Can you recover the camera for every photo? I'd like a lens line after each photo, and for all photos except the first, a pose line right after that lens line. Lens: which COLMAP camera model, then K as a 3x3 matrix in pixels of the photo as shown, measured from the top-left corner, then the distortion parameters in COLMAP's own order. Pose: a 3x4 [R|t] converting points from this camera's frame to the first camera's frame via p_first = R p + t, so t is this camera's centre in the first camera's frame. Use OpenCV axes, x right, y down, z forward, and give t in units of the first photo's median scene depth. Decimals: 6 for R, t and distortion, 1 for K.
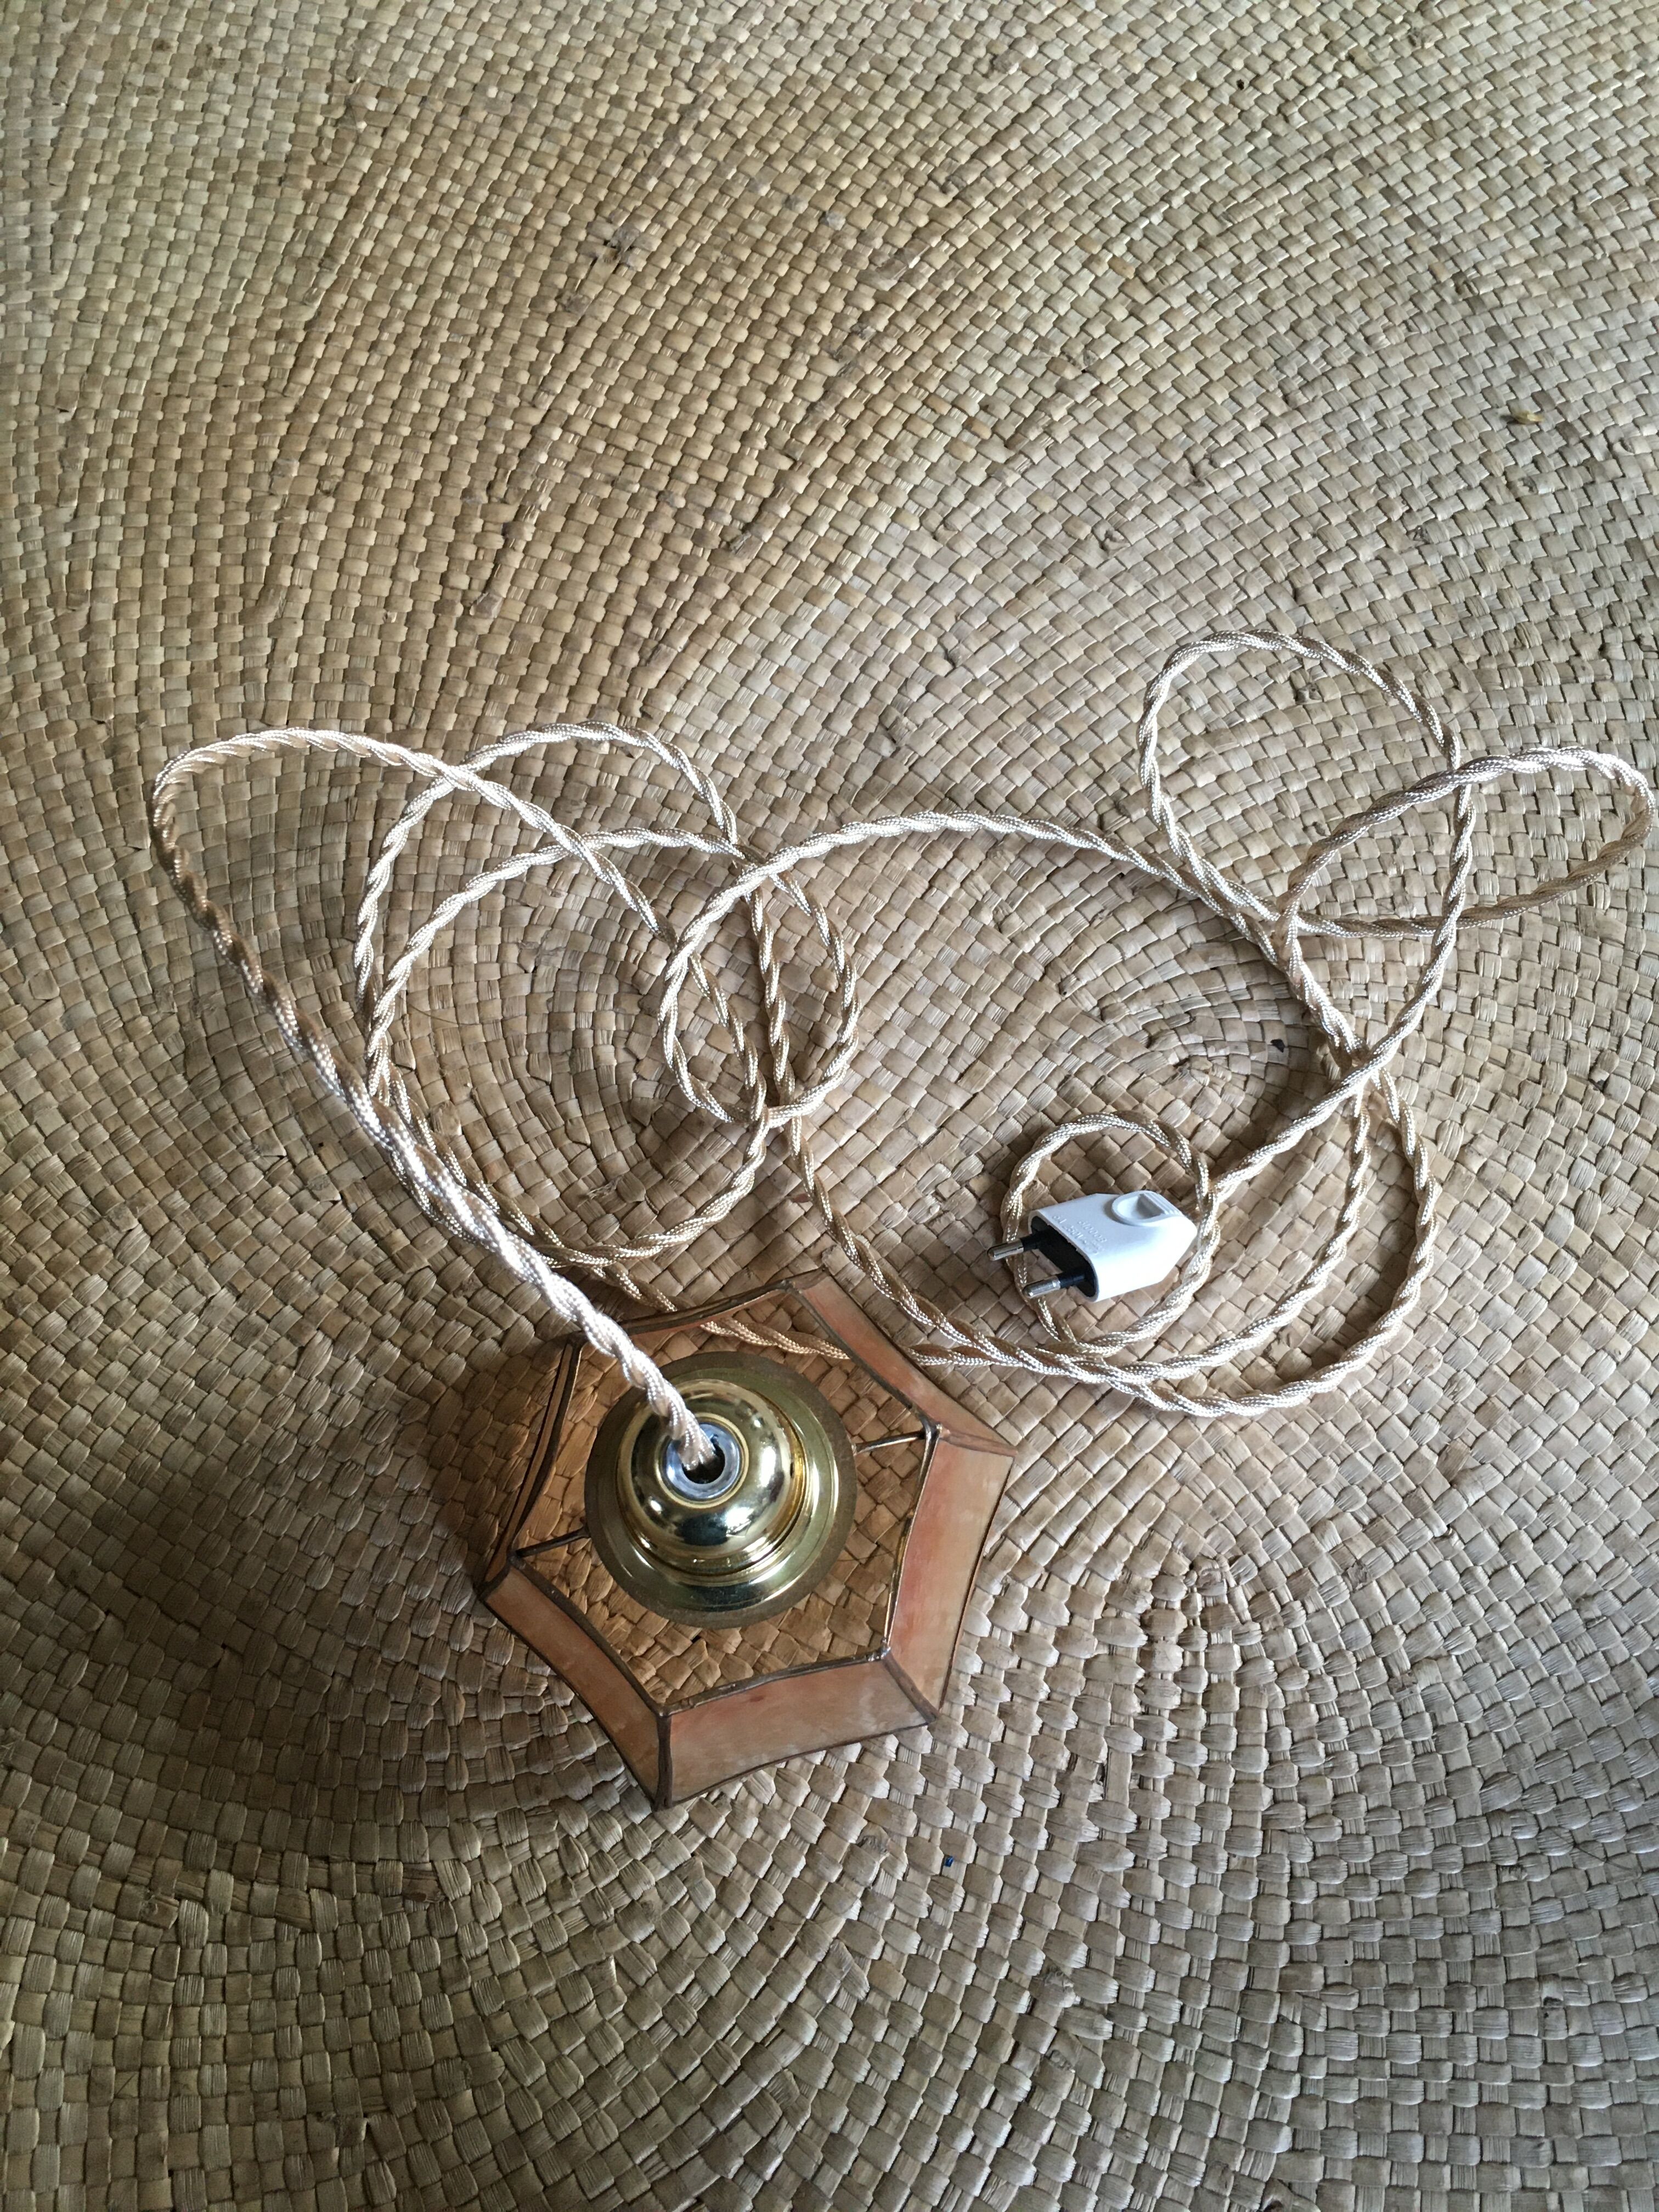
lens RADIAL K [[1979.6, 0, 838.6], [0, 1979.6, 1083.9], [0, 0, 1]] dist [0.079436, -0.140002]
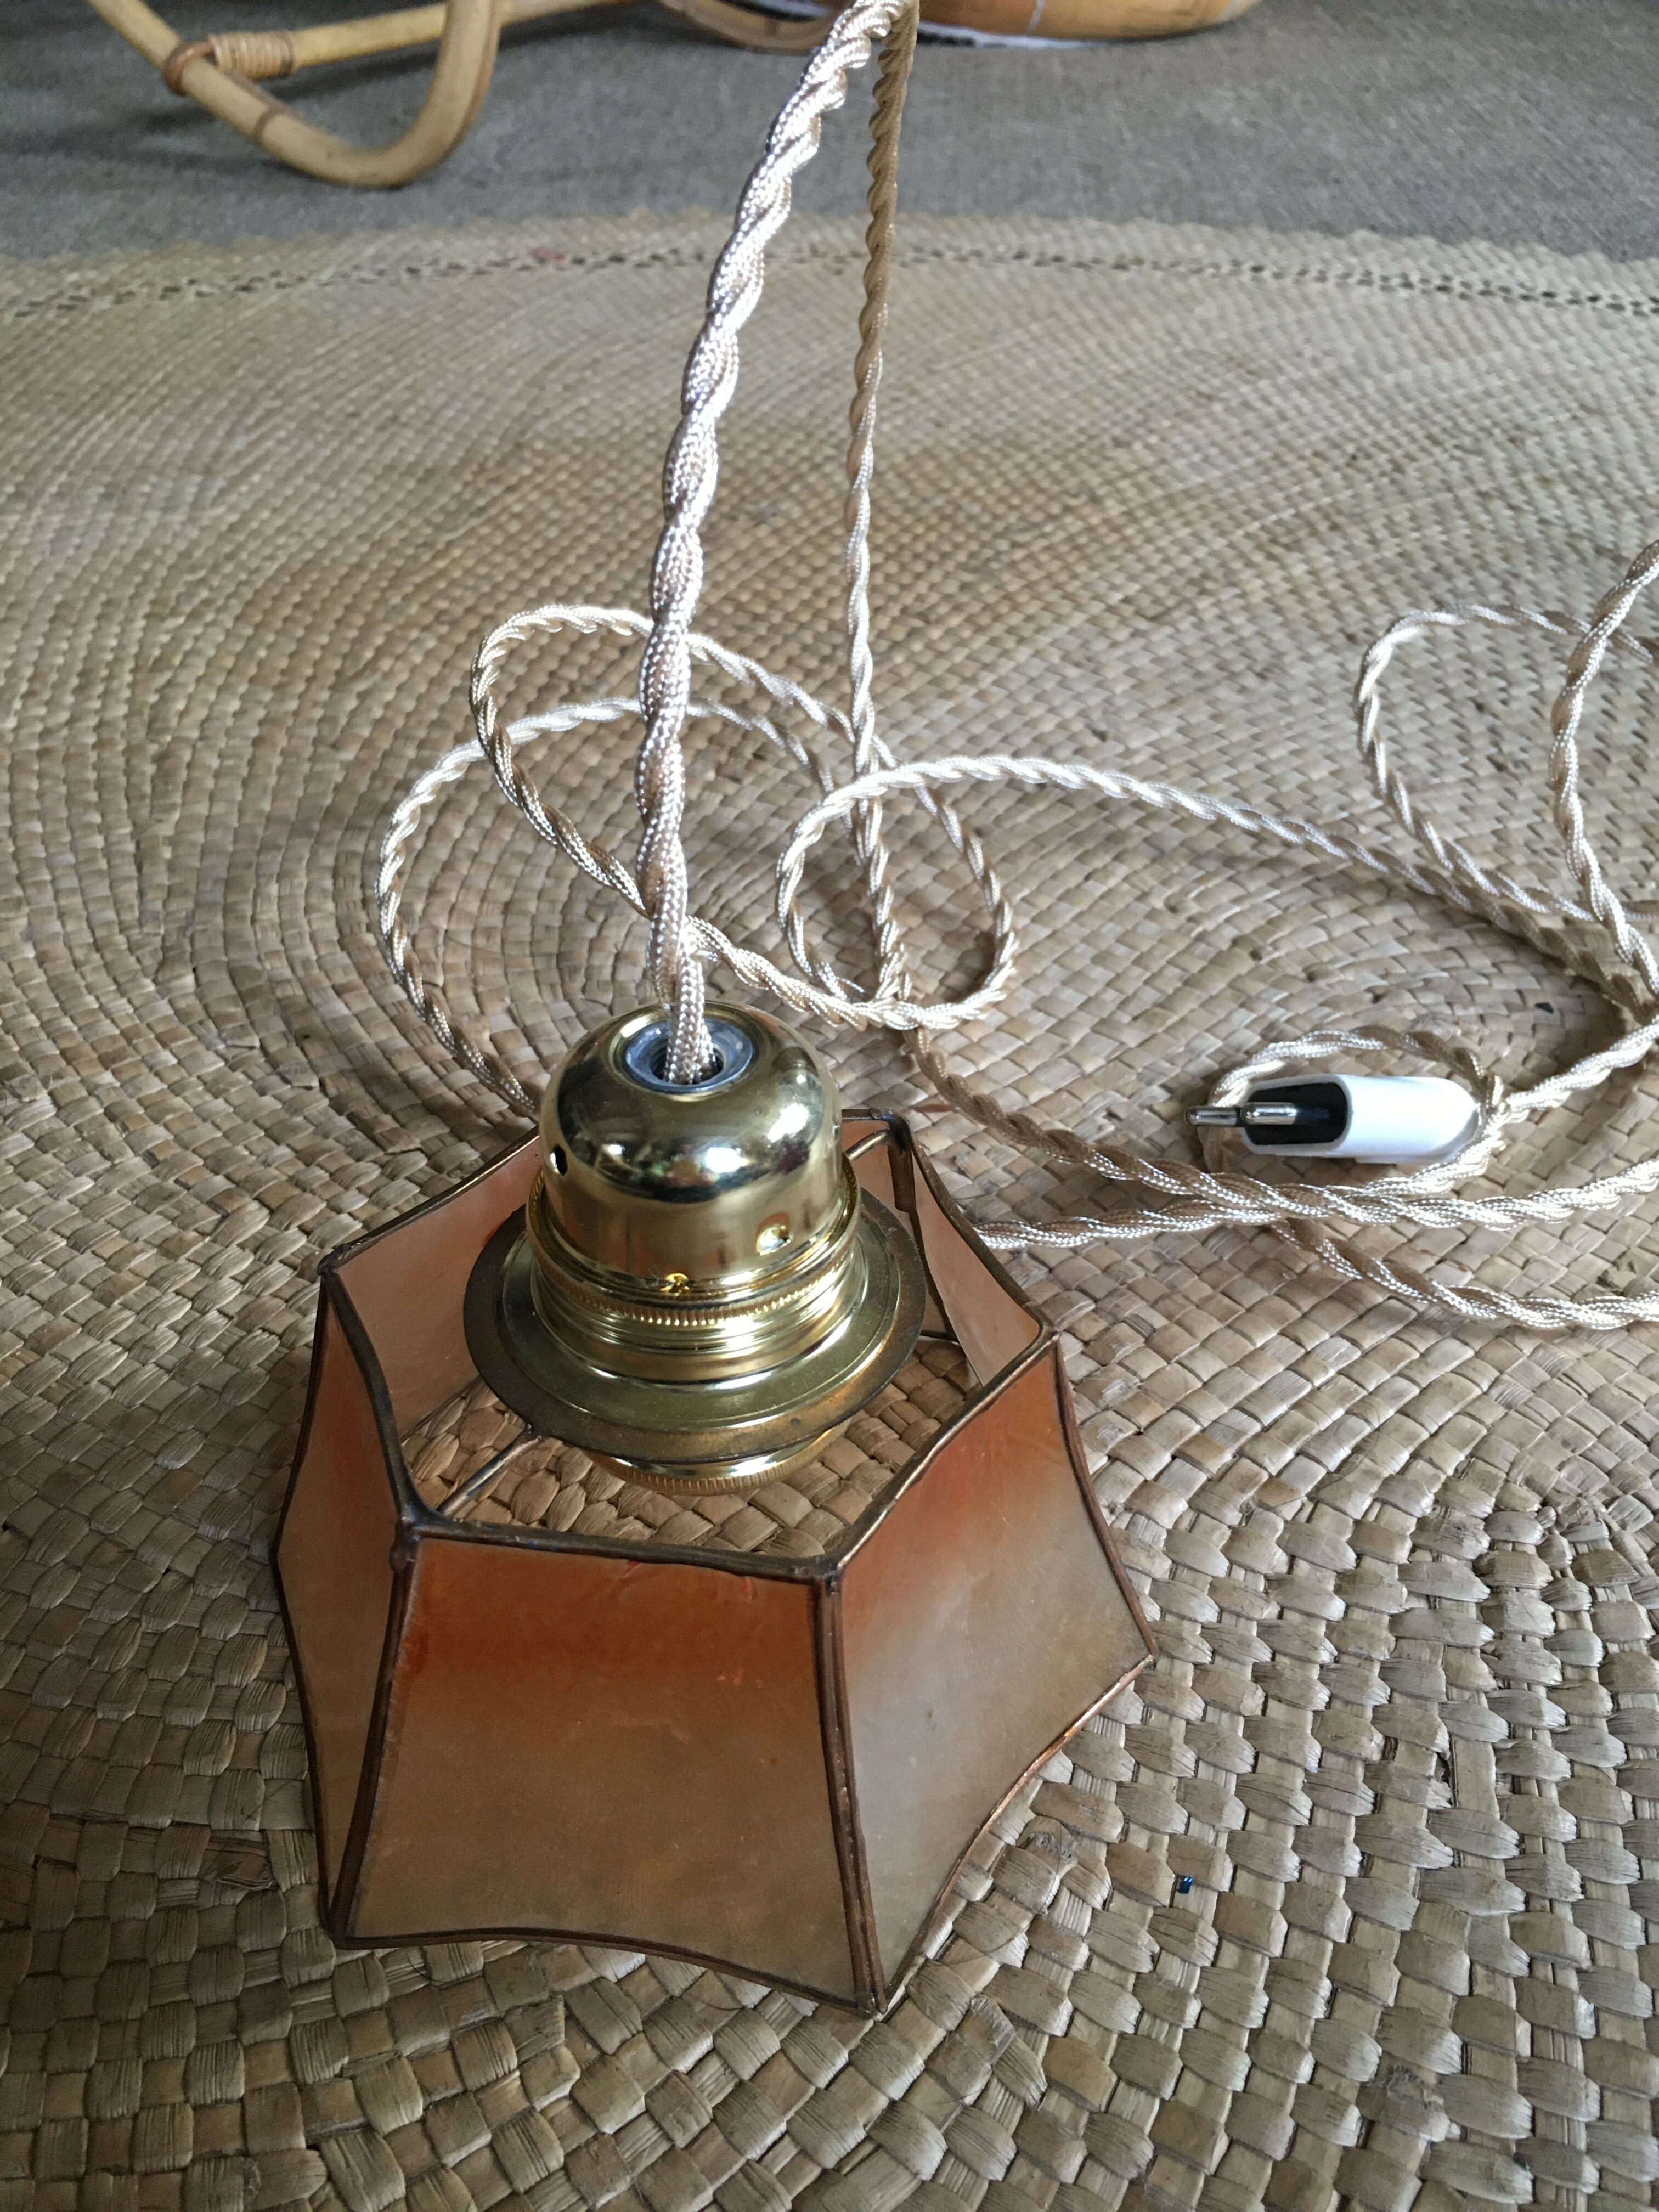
lens RADIAL K [[1979.6, 0, 843.4], [0, 1979.6, 1061.7], [0, 0, 1]] dist [0.079436, -0.140002]
pose [[0.998703, 0.023326, -0.045262, -0.018068], [-0.044495, 0.831977, -0.553023, 0.475841], [0.024757, 0.554319, 0.831936, 0.384596]]
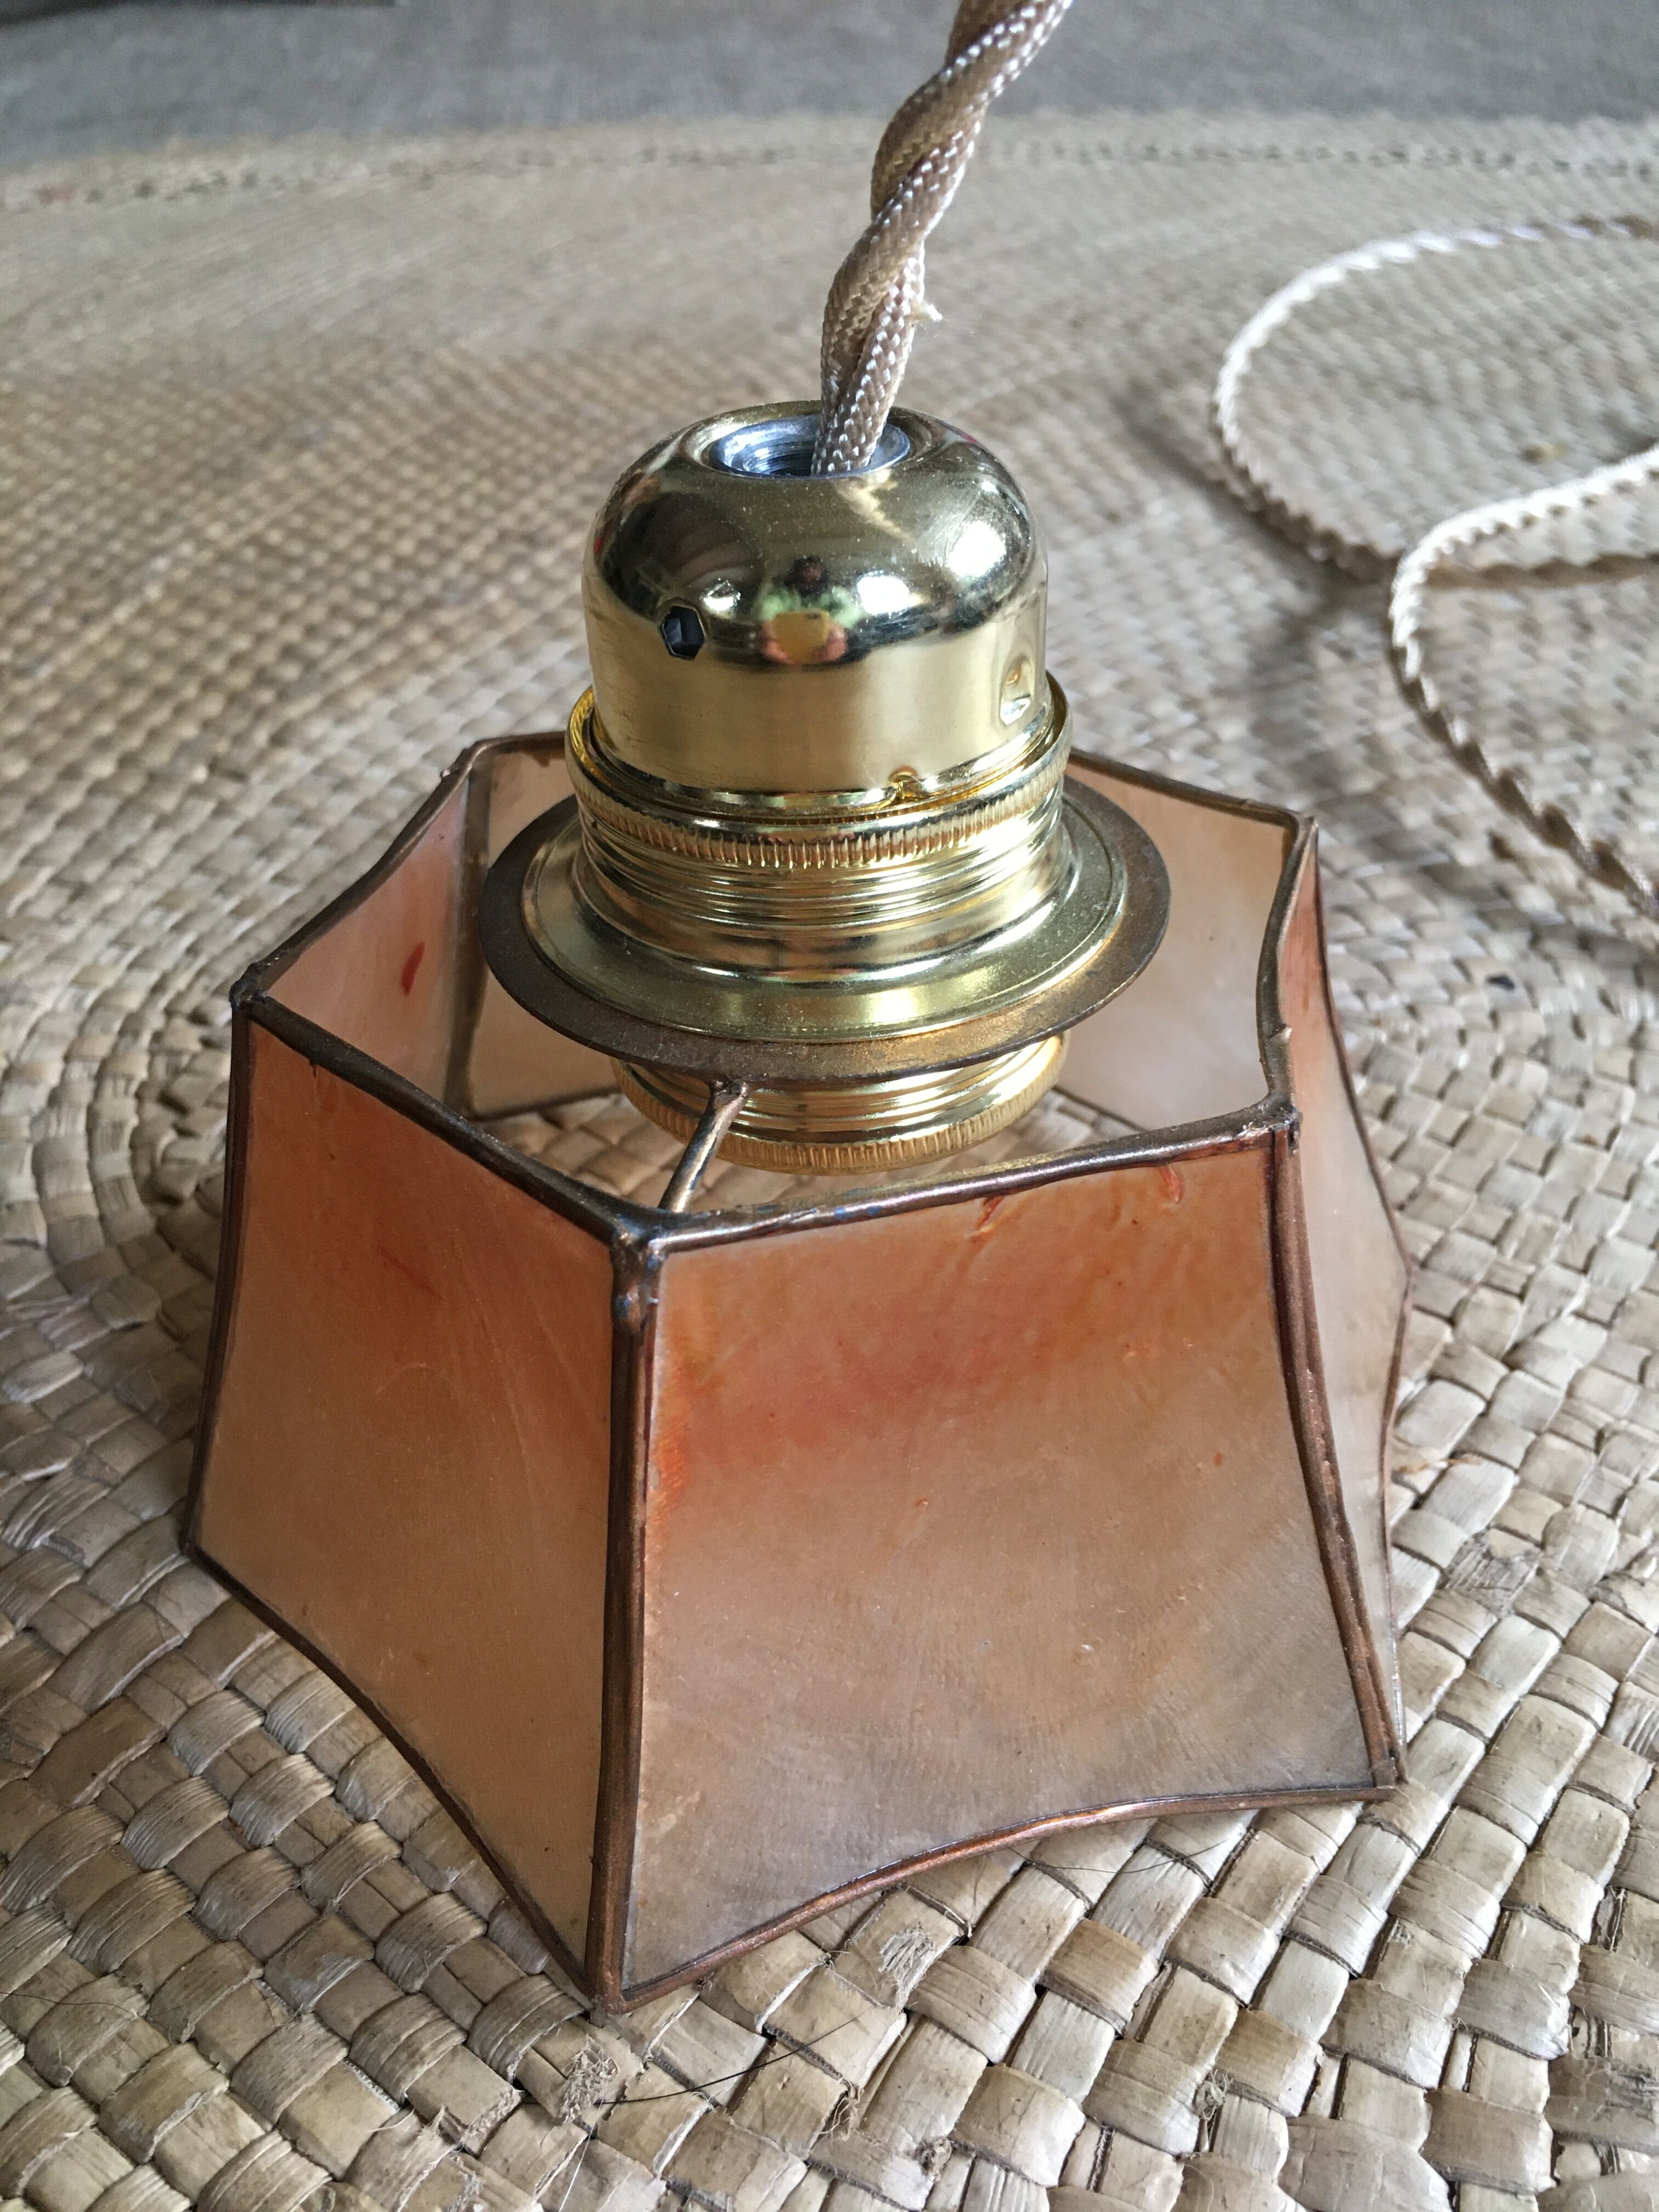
lens RADIAL K [[1979.6, 0, 834.5], [0, 1979.6, 1058.0], [0, 0, 1]] dist [0.079436, -0.140002]
pose [[0.993540, -0.094965, 0.062124, 0.024485], [0.113425, 0.813985, -0.569704, 0.280754], [0.003534, 0.573070, 0.819499, 0.649311]]
